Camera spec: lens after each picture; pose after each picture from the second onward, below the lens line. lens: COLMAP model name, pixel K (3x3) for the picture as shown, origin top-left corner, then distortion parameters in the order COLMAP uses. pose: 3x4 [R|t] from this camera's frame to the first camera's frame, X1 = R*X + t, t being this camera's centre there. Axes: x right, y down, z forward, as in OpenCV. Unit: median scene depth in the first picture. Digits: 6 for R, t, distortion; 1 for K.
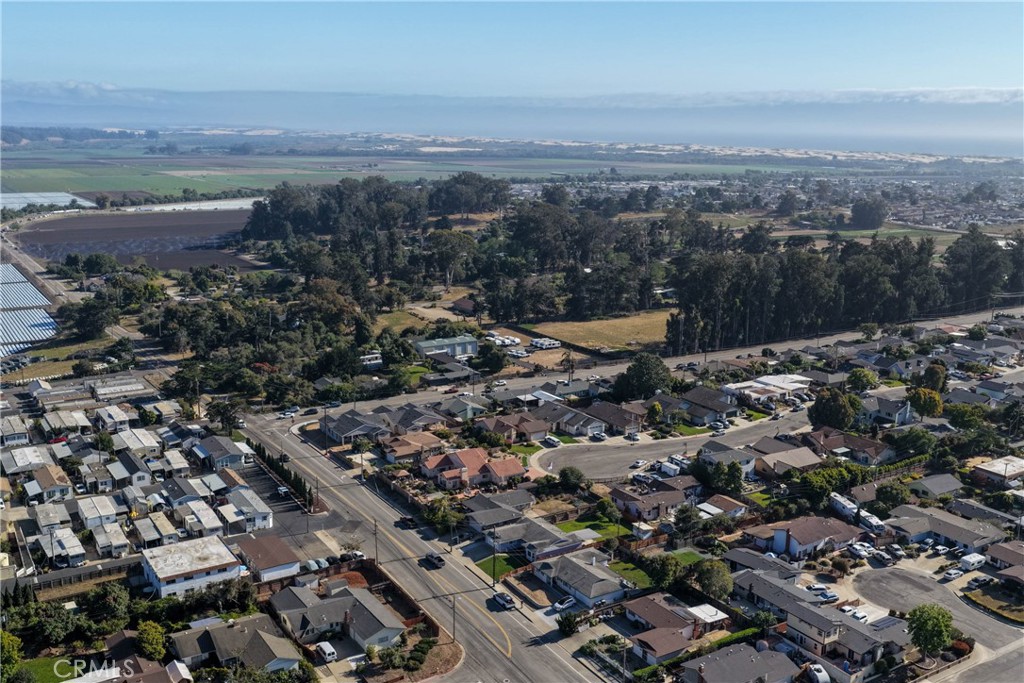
lens RADIAL K [[1003.7, 0, 512.0], [0, 1003.7, 341.5], [0, 0, 1]] dist [-0.005520, 0.006004]
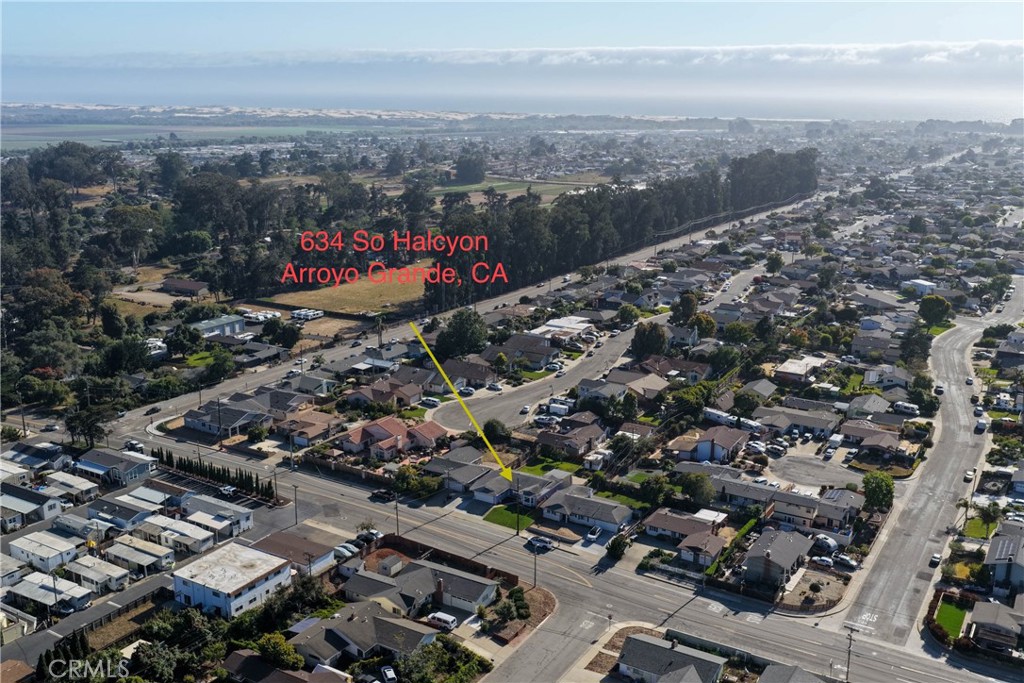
lens RADIAL K [[1003.7, 0, 512.0], [0, 1003.7, 341.5], [0, 0, 1]] dist [-0.005520, 0.006004]
pose [[0.891274, -0.117721, 0.437919, -0.330505], [0.101045, 0.992992, 0.061285, -0.017238], [-0.442065, -0.010373, 0.896923, 0.036219]]
